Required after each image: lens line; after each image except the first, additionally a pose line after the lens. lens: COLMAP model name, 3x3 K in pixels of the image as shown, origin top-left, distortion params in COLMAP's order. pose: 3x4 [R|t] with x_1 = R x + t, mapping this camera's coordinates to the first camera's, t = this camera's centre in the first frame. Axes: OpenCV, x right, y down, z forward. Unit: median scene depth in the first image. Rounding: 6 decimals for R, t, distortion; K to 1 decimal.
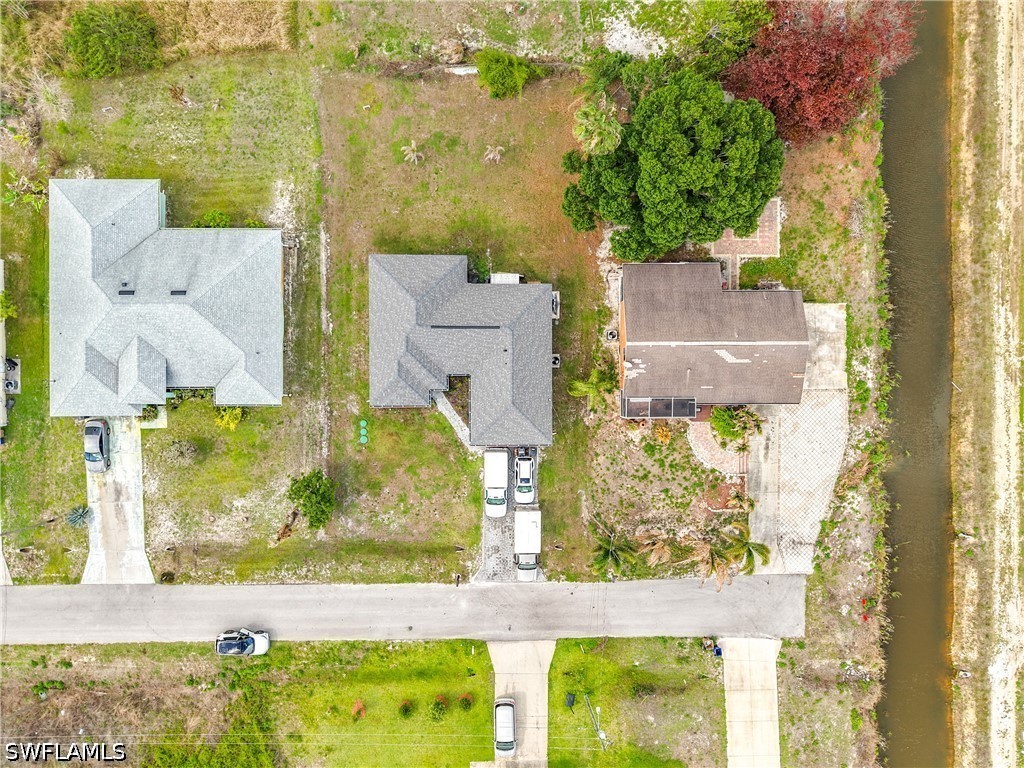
lens RADIAL K [[703.7, 0, 501.7], [0, 703.7, 384.4], [0, 0, 1]] dist [0.018903, -0.014416]
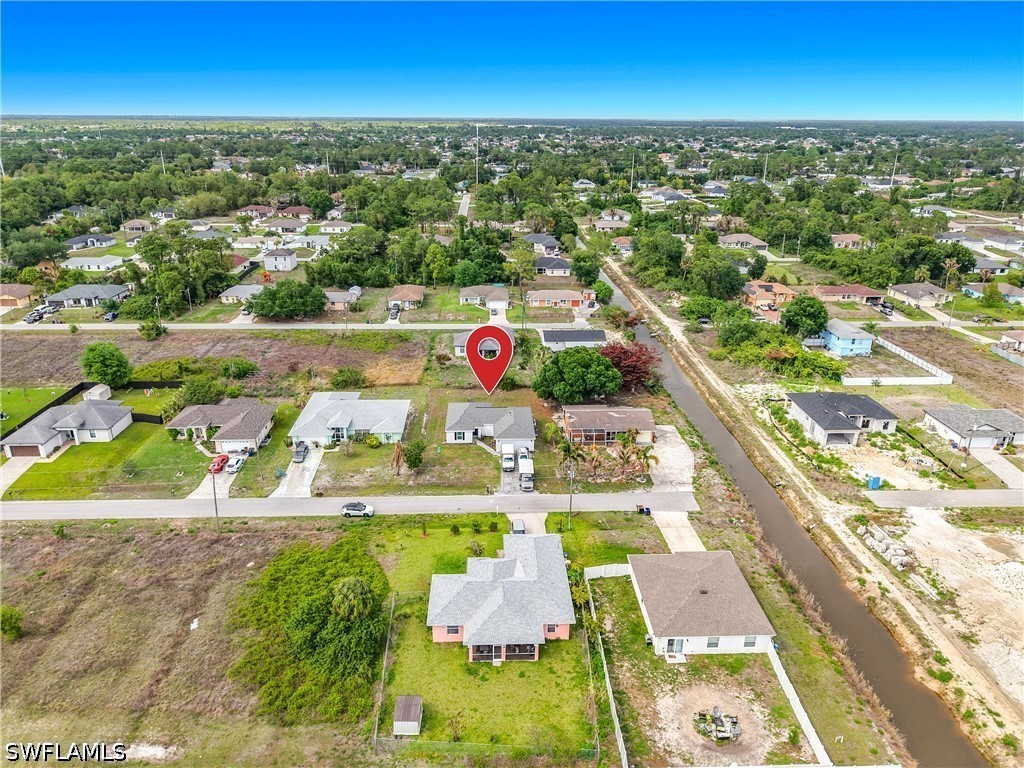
lens RADIAL K [[703.7, 0, 515.3], [0, 703.7, 384.7], [0, 0, 1]] dist [0.018903, -0.014416]
pose [[0.999048, -0.032347, 0.029279, -0.036896], [0.038847, 0.353994, -0.934441, 1.790448], [0.019862, 0.934688, 0.354913, 0.148182]]
